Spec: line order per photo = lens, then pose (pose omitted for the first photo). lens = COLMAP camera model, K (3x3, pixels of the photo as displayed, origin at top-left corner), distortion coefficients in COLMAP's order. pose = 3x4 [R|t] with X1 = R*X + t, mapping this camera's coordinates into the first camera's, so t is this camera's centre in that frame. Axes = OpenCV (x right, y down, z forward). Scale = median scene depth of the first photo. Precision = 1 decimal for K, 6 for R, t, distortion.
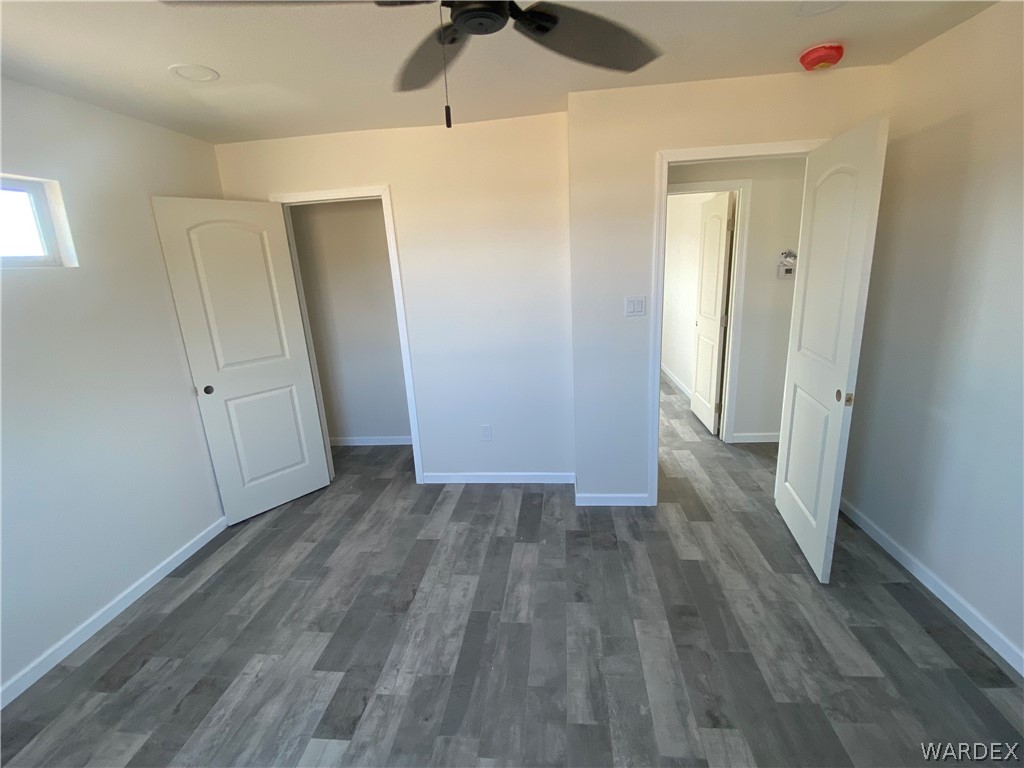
lens RADIAL K [[457.7, 0, 510.9], [0, 457.7, 381.4], [0, 0, 1]] dist [0.040214, -0.032975]
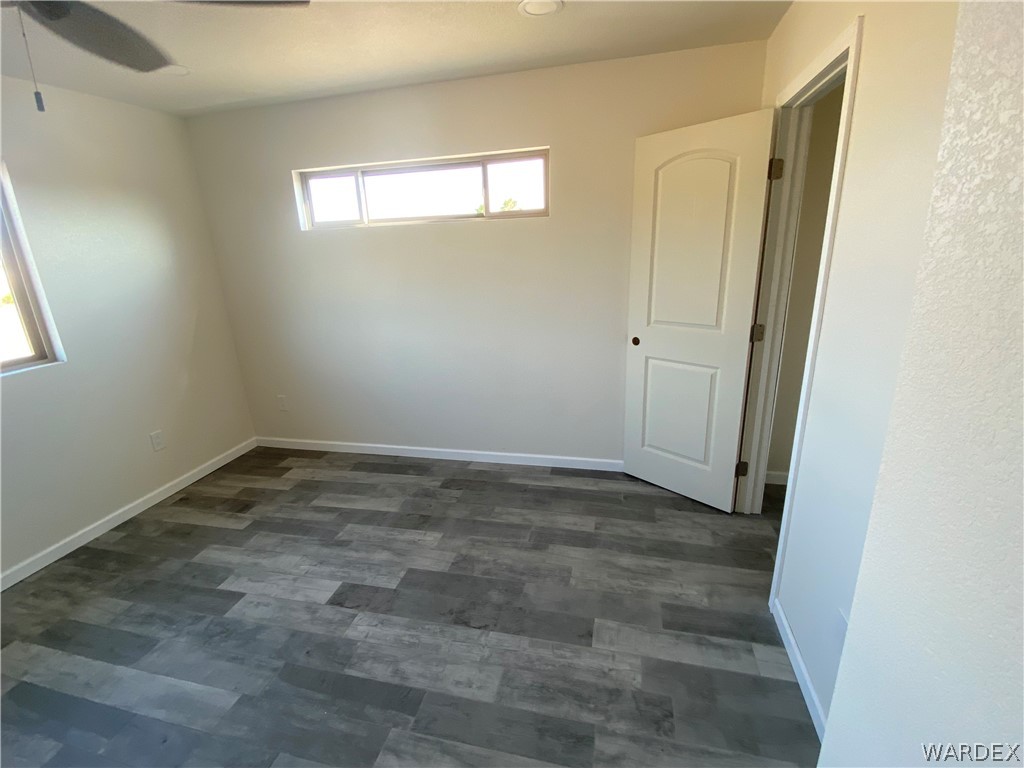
lens RADIAL K [[457.7, 0, 510.9], [0, 457.7, 381.4], [0, 0, 1]] dist [0.040214, -0.032975]
pose [[-0.120666, 0.351650, -0.928322, 0.371681], [-0.195786, 0.908356, 0.369536, -0.244310], [0.973195, 0.226342, -0.040759, 0.905523]]
